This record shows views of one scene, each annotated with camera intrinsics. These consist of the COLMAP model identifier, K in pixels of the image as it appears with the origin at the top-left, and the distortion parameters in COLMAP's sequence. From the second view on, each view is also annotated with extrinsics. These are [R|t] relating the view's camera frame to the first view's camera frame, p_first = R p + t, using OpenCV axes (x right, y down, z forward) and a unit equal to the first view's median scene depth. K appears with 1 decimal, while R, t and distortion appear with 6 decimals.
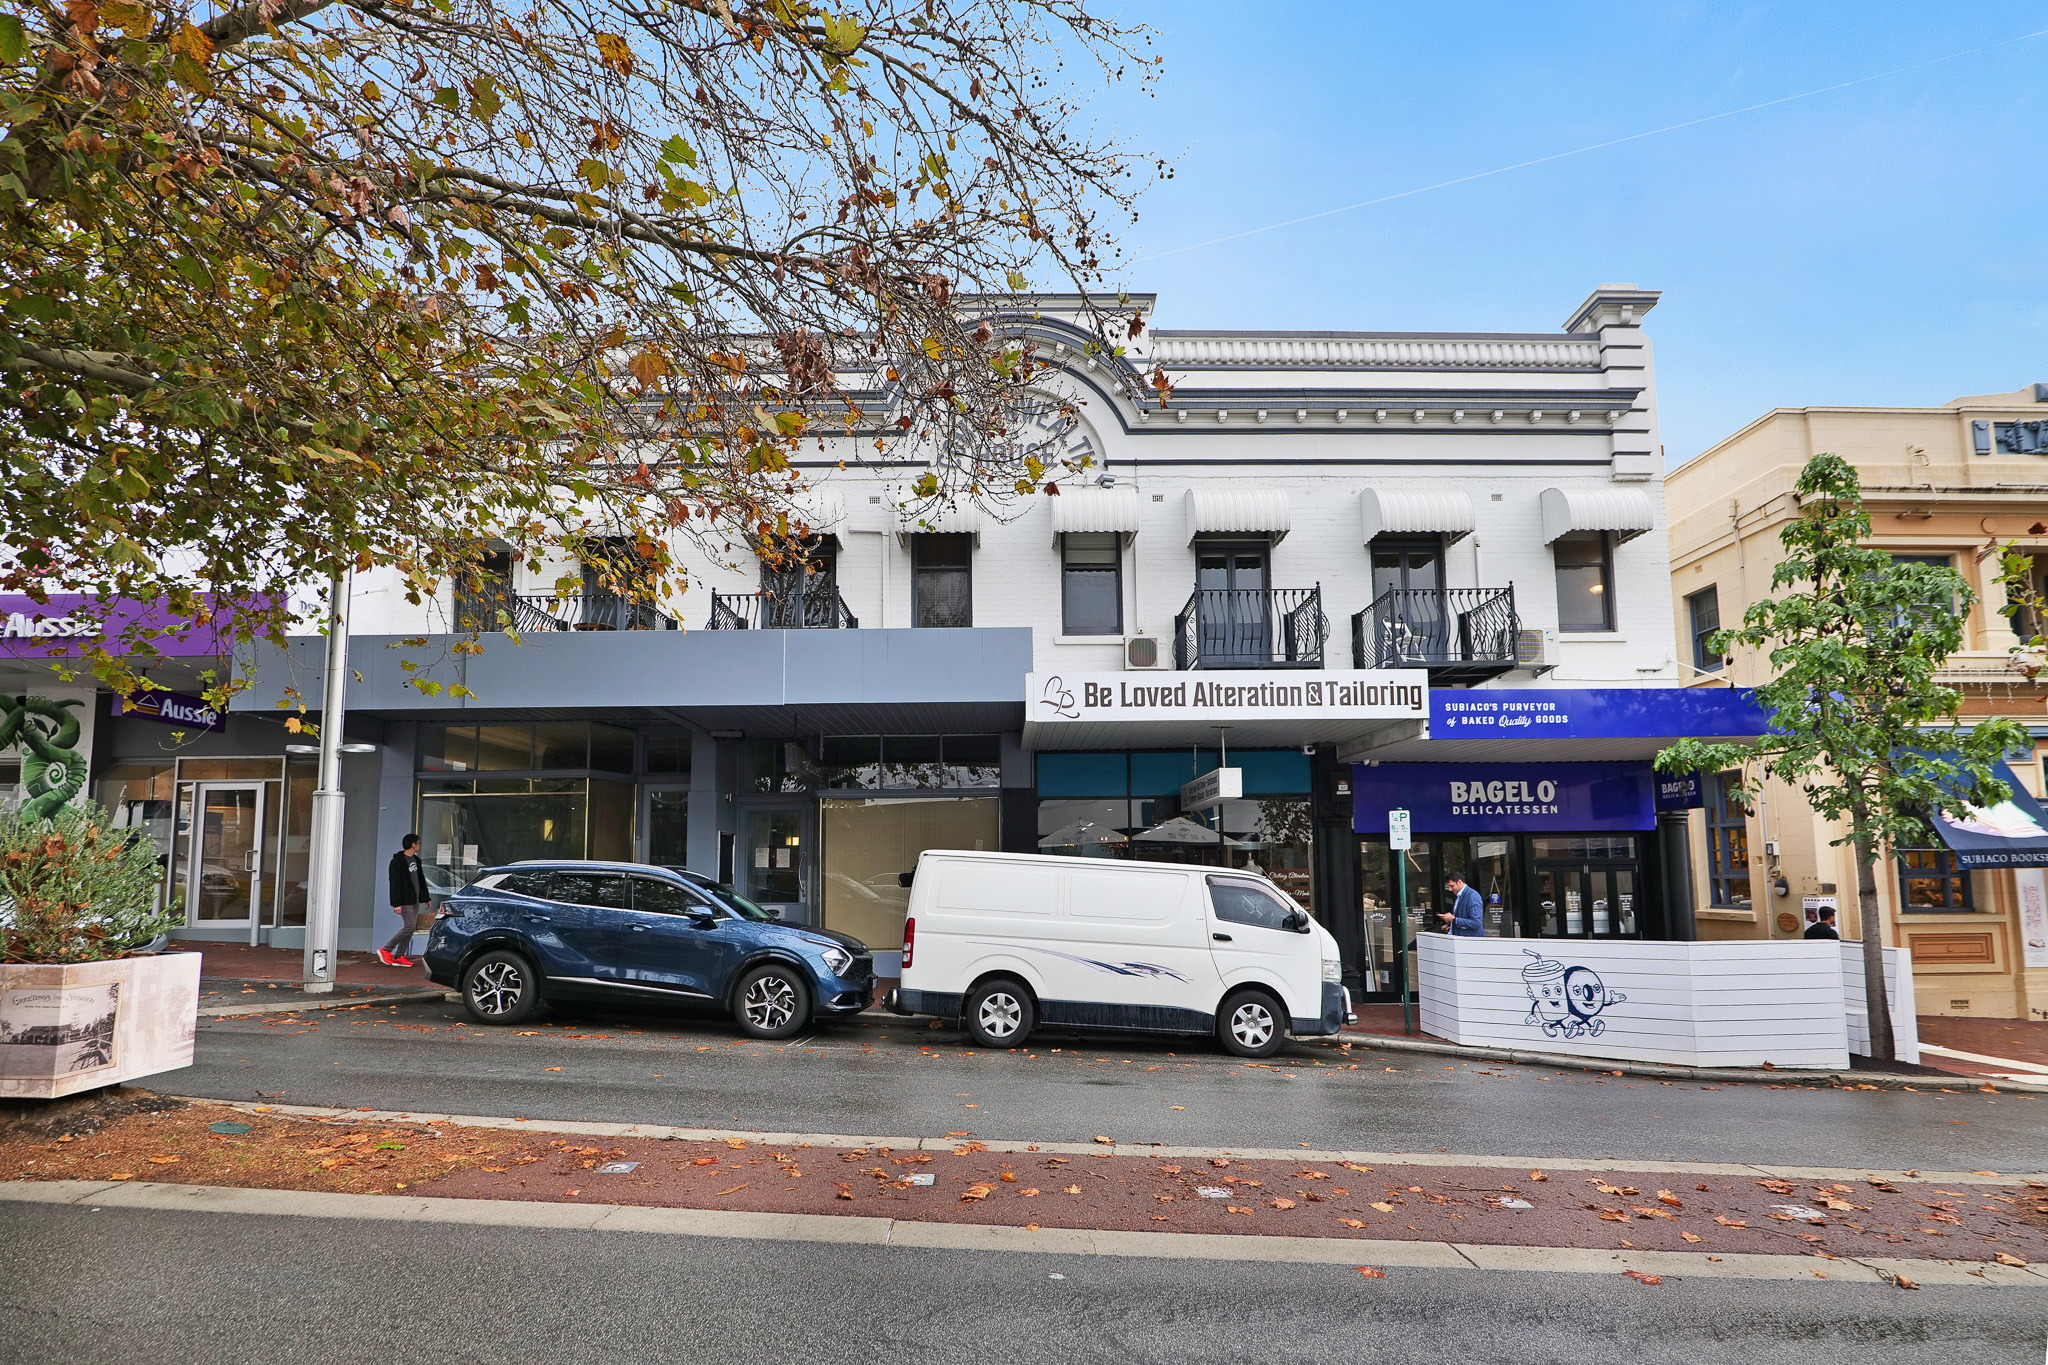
lens RADIAL K [[974.2, 0, 1024.0], [0, 974.2, 682.5], [0, 0, 1]] dist [-0.012716, 0.000203]
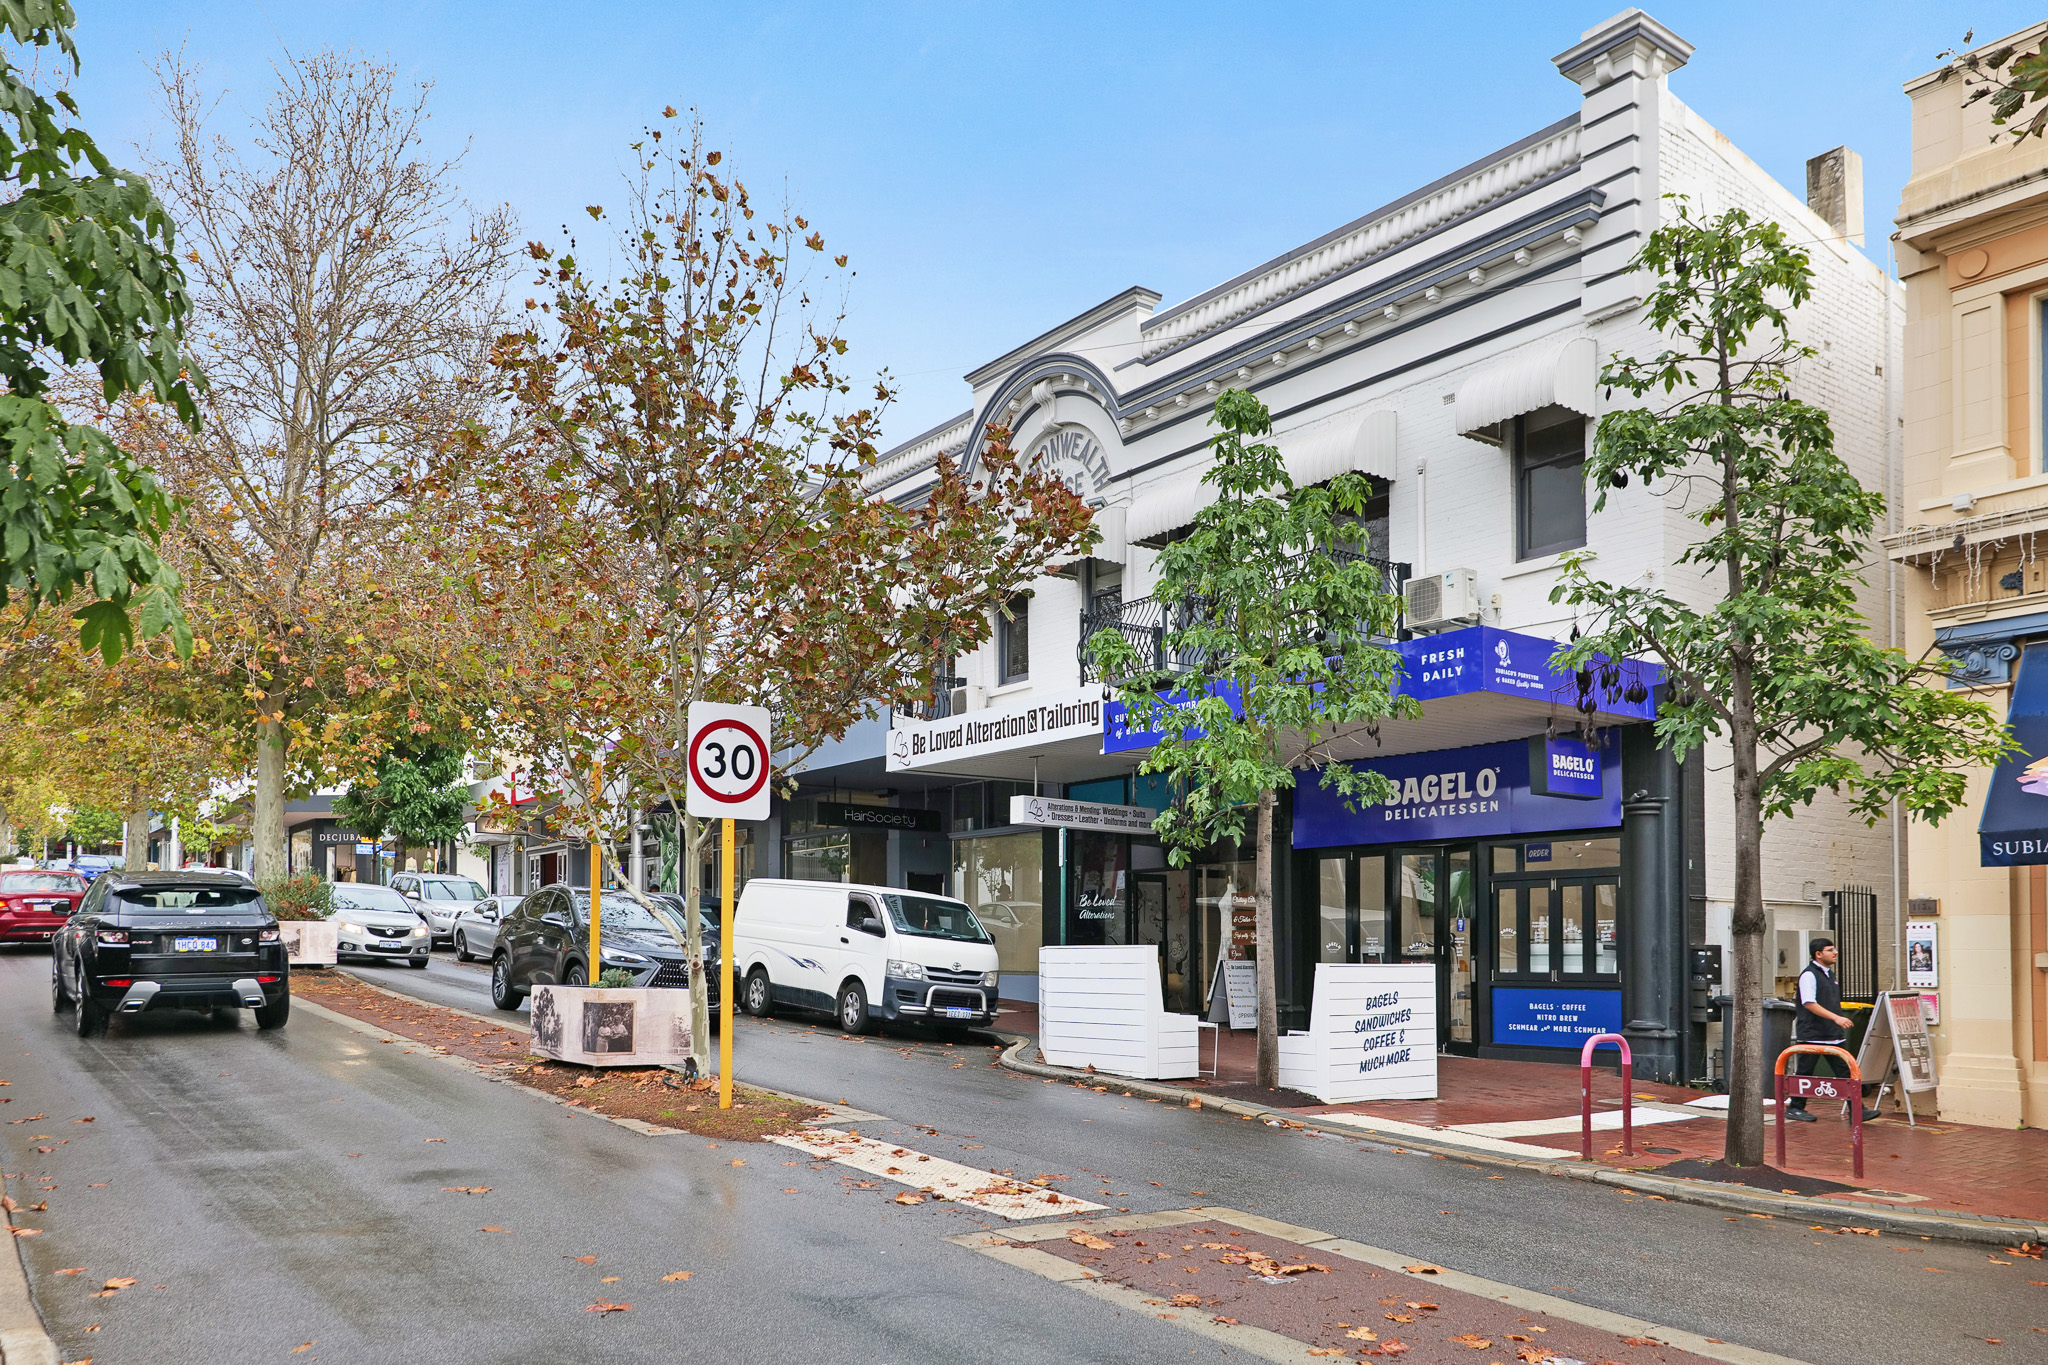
lens RADIAL K [[1503.1, 0, 1025.3], [0, 1503.1, 635.5], [0, 0, 1]] dist [0.003753, 0.001868]
pose [[0.588458, -0.158746, -0.792791, 1.277678], [0.146055, 0.985276, -0.088878, 0.051016], [0.795227, -0.063490, 0.602979, 0.016347]]
